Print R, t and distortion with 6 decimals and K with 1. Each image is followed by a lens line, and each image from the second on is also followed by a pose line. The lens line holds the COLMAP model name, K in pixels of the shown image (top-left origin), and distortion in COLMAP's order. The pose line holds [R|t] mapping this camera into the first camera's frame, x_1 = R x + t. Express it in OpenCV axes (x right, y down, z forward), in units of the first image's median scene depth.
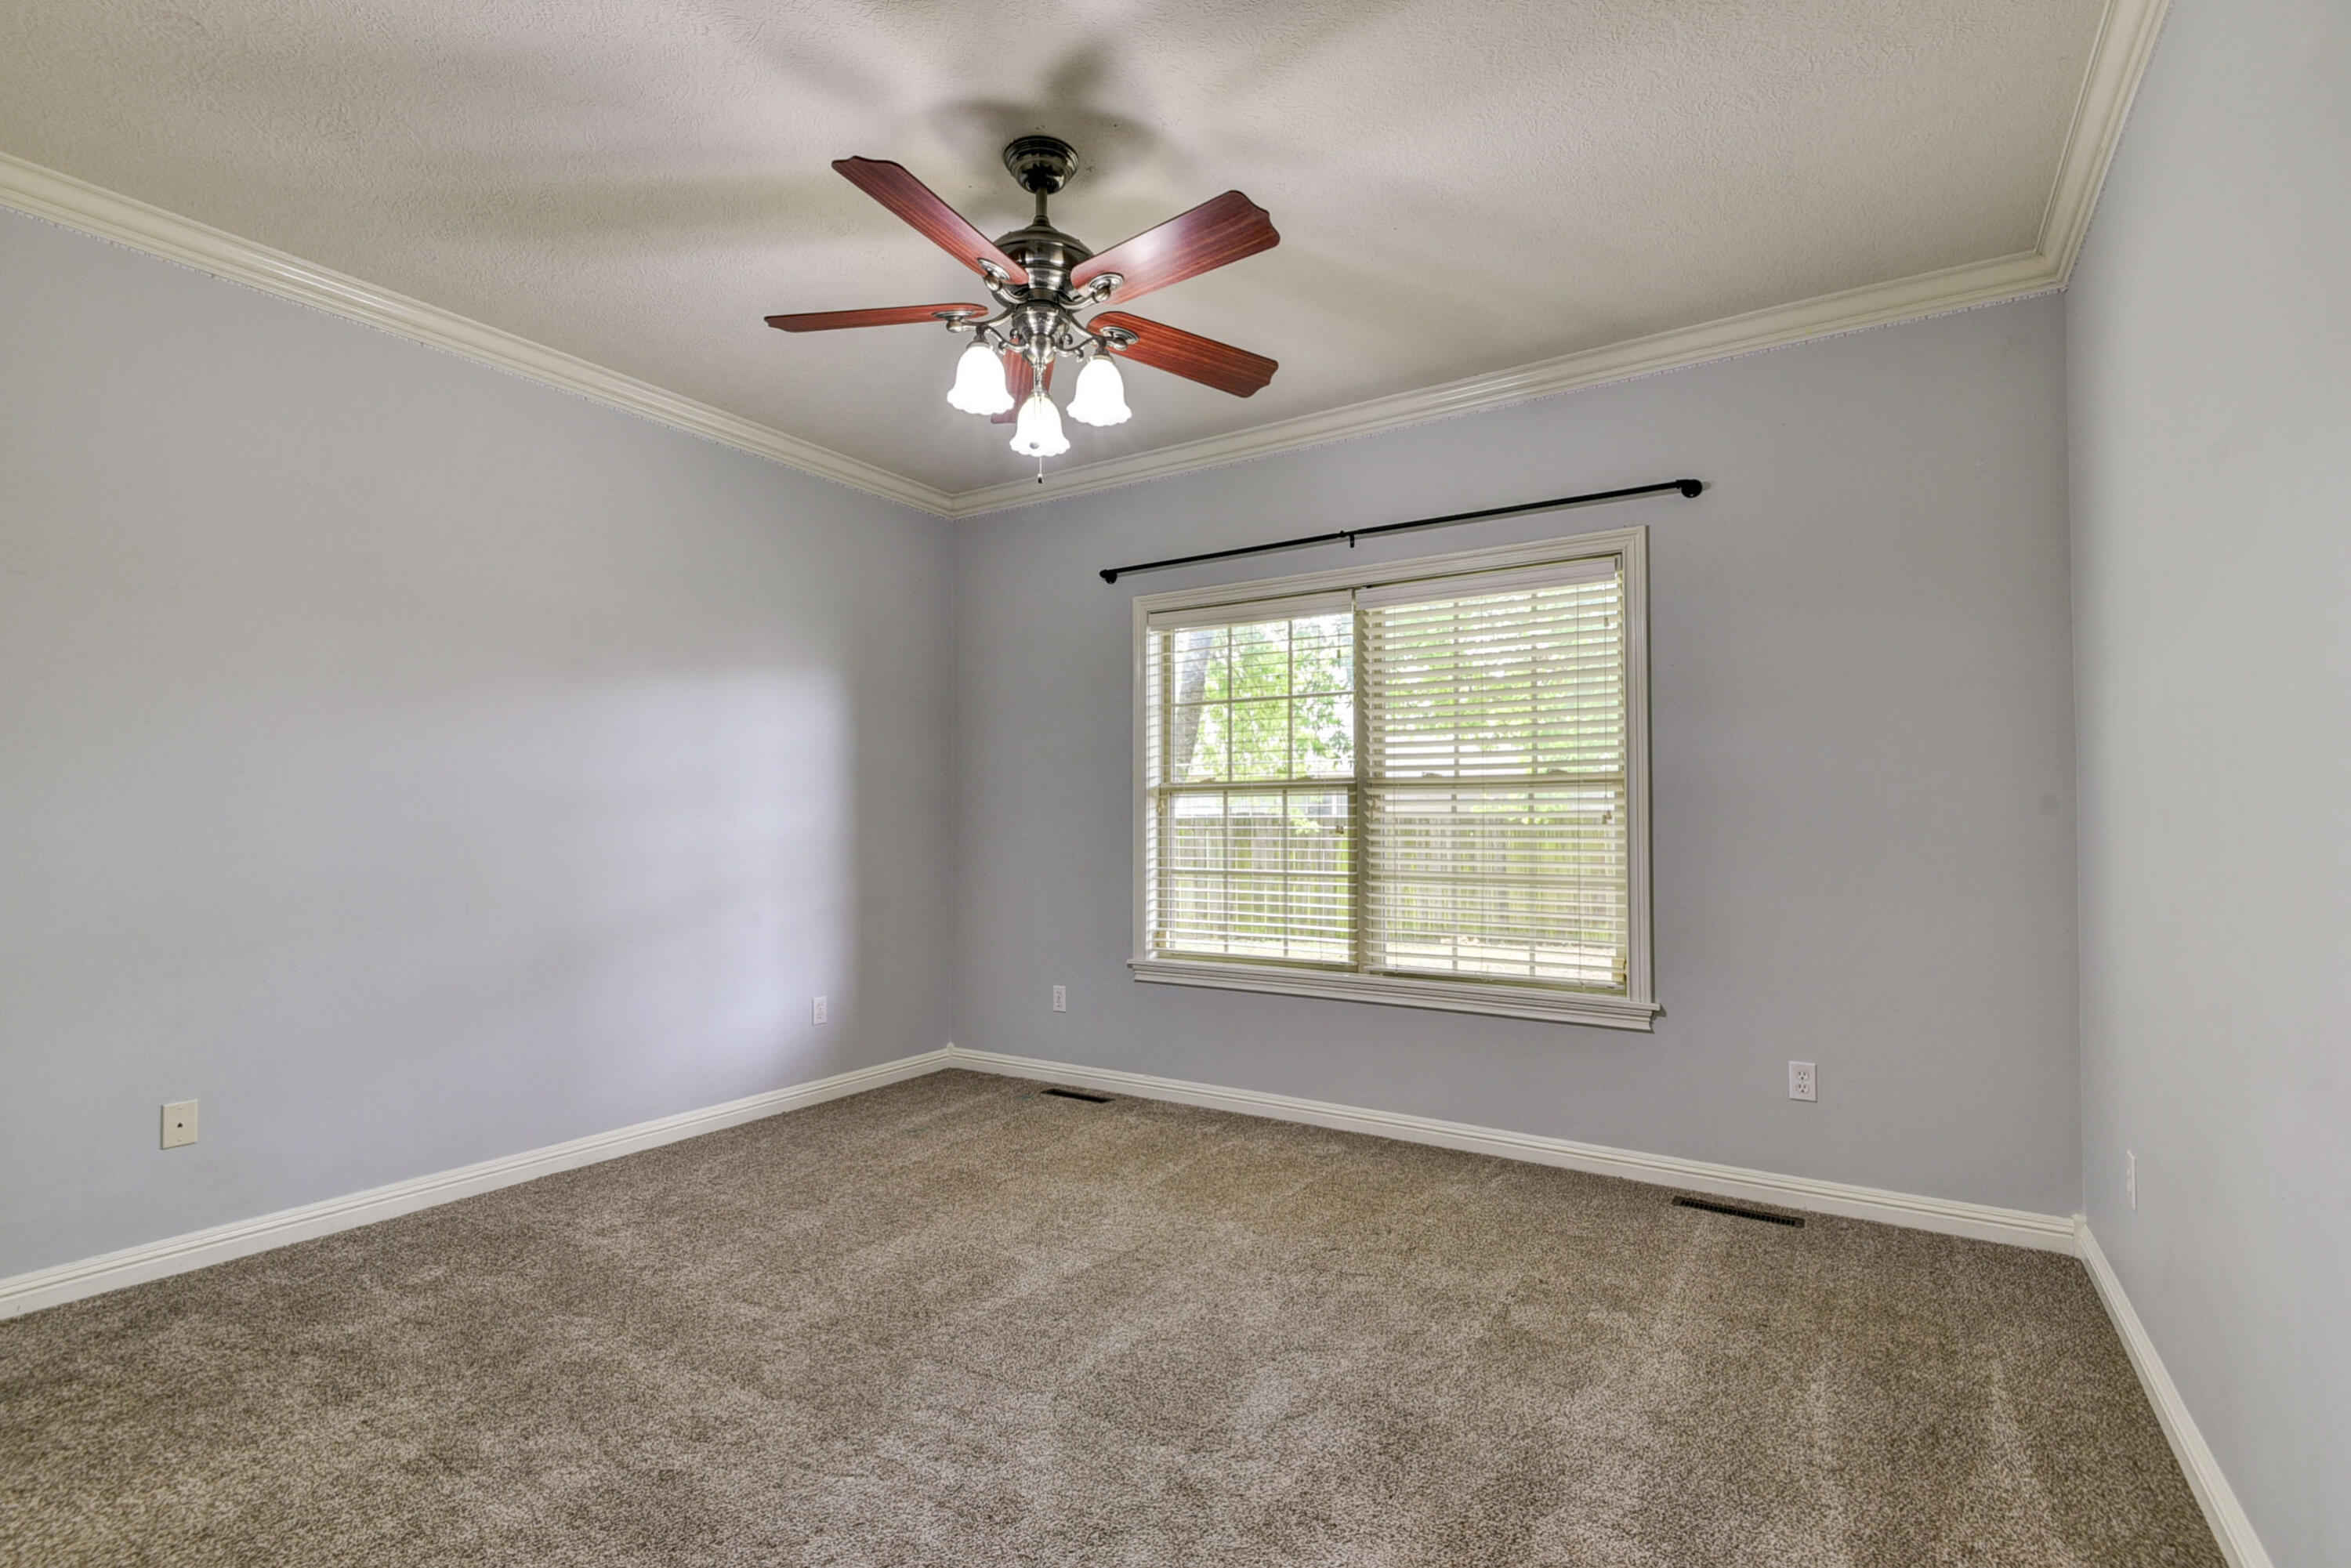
lens RADIAL K [[1084.1, 0, 1175.5], [0, 1084.1, 784.0], [0, 0, 1]] dist [0.002043, -0.000531]
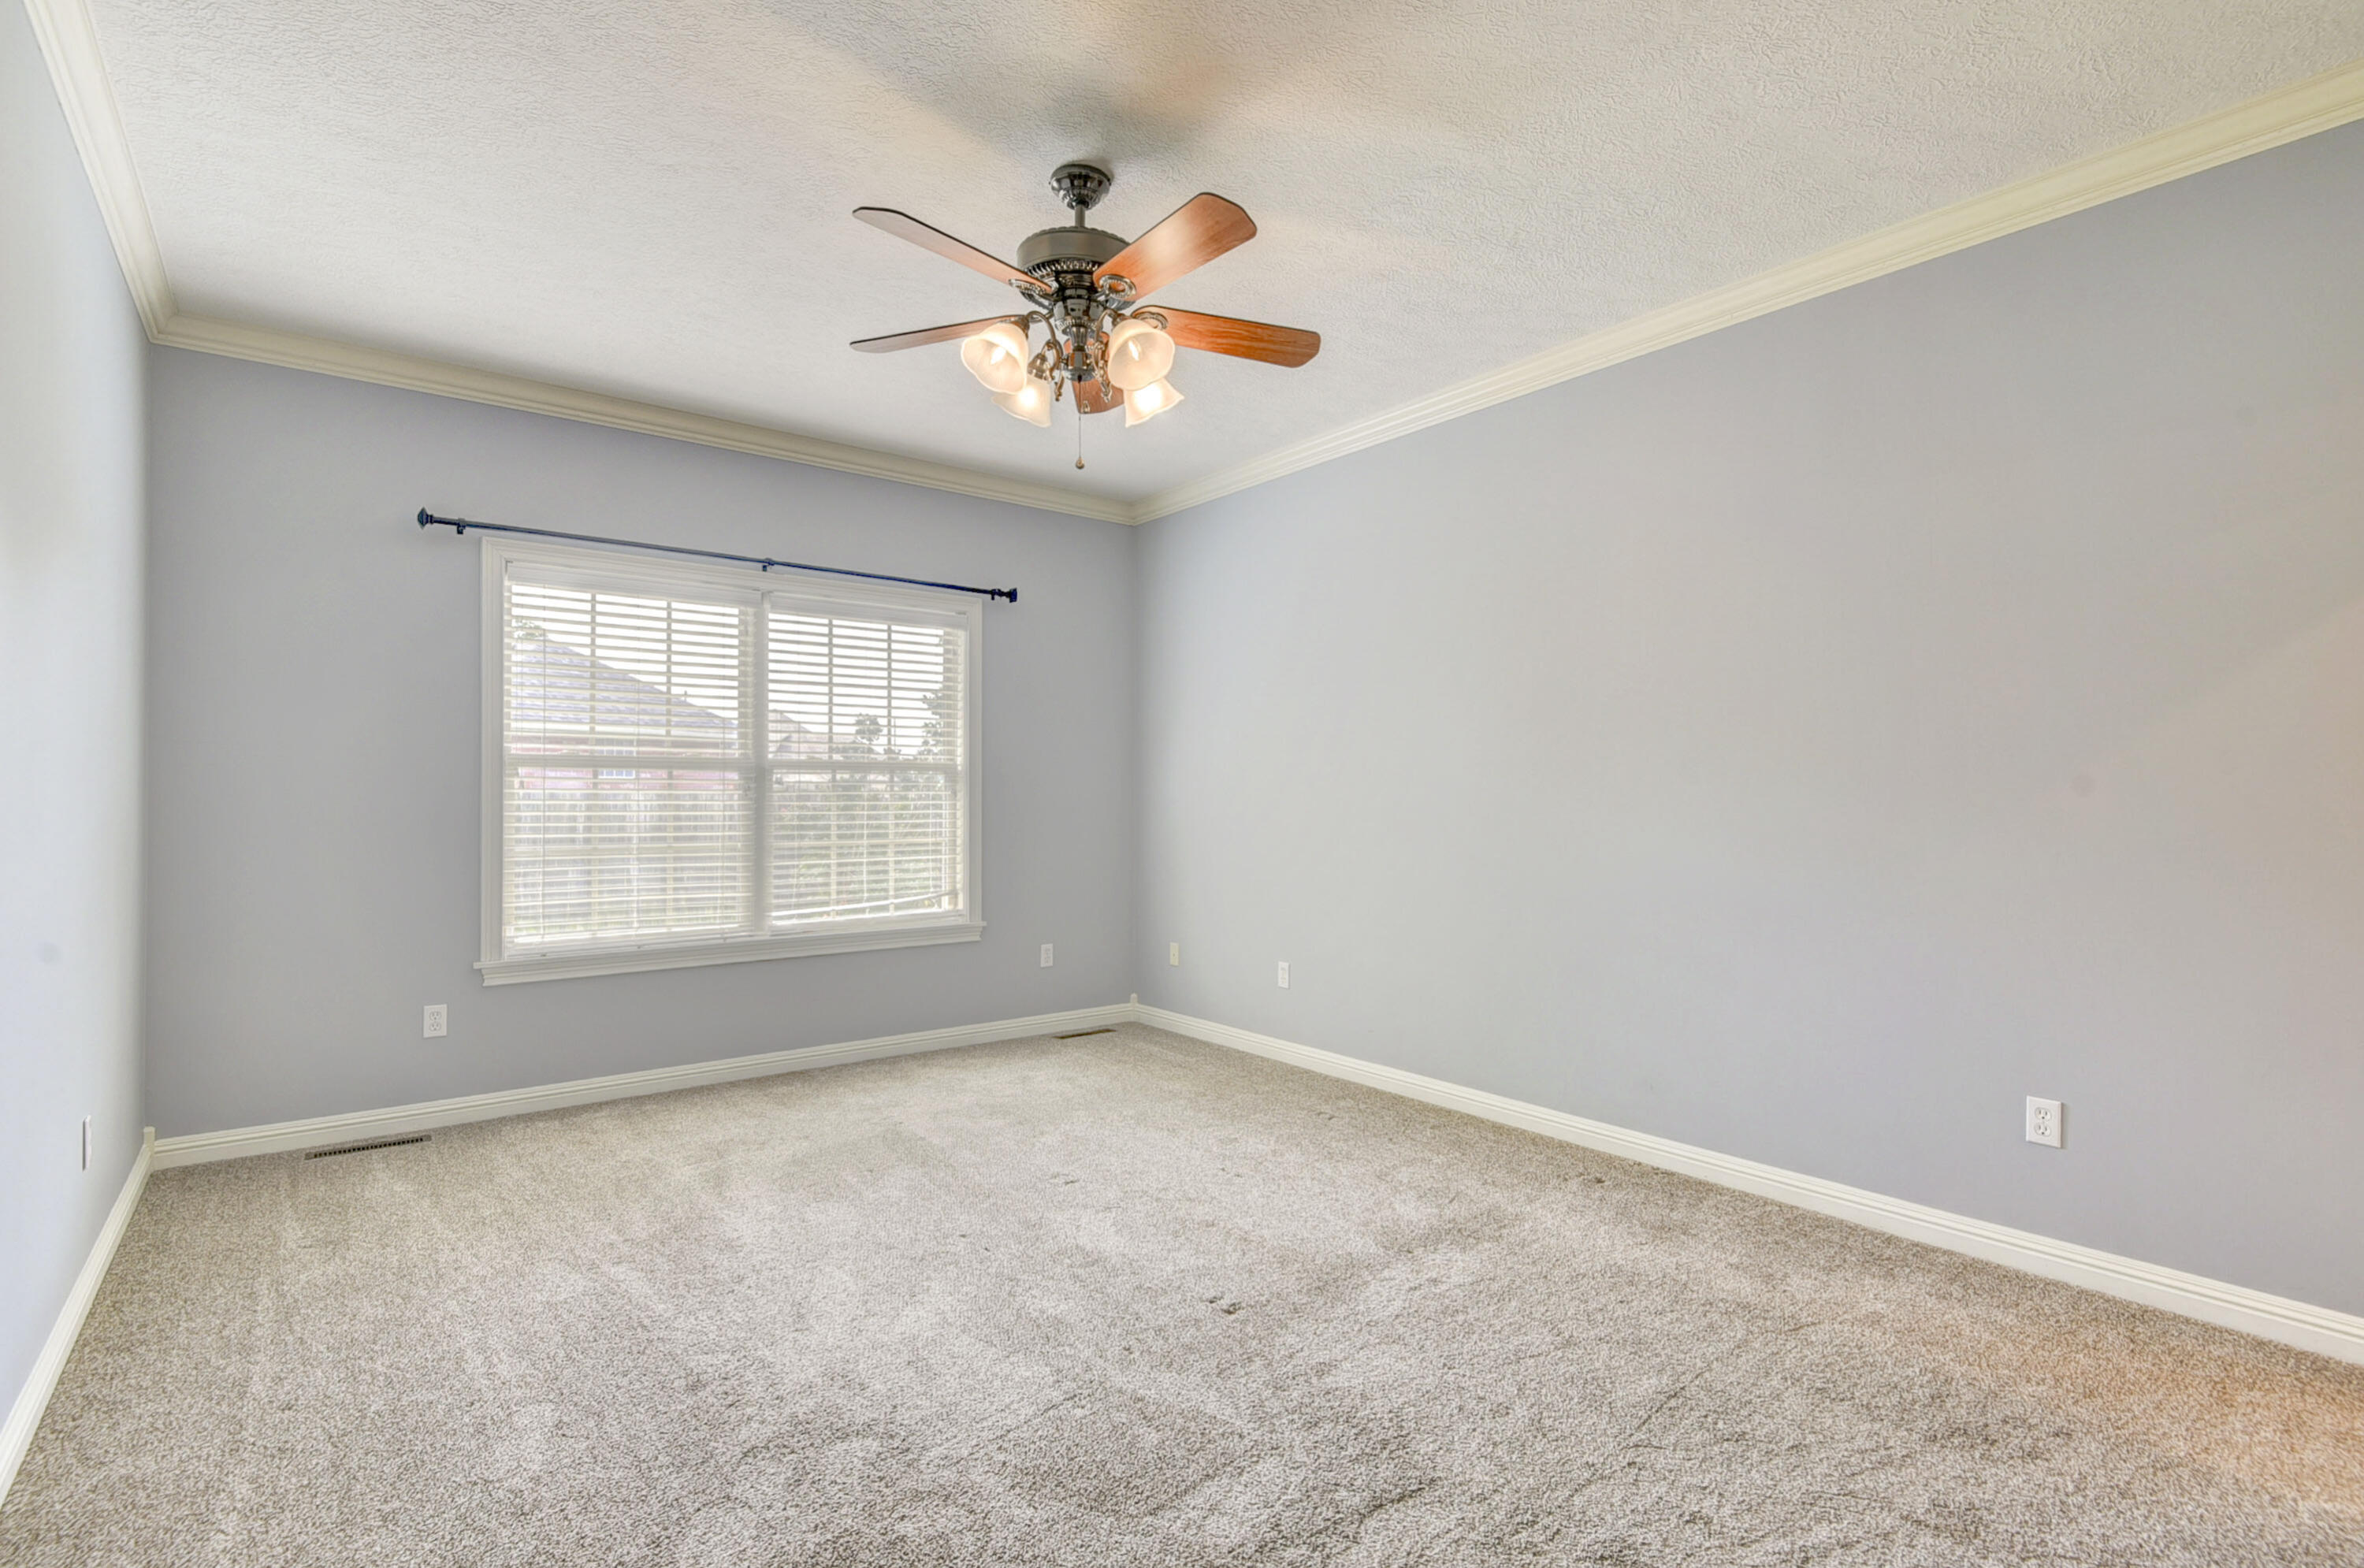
lens RADIAL K [[1090.1, 0, 1182.0], [0, 1090.1, 784.0], [0, 0, 1]] dist [0.002043, -0.000531]
pose [[0.329245, 0.016799, 0.944095, -0.900945], [-0.024591, 0.999655, -0.009212, 0.011365], [-0.943924, -0.020184, 0.329544, 0.218195]]
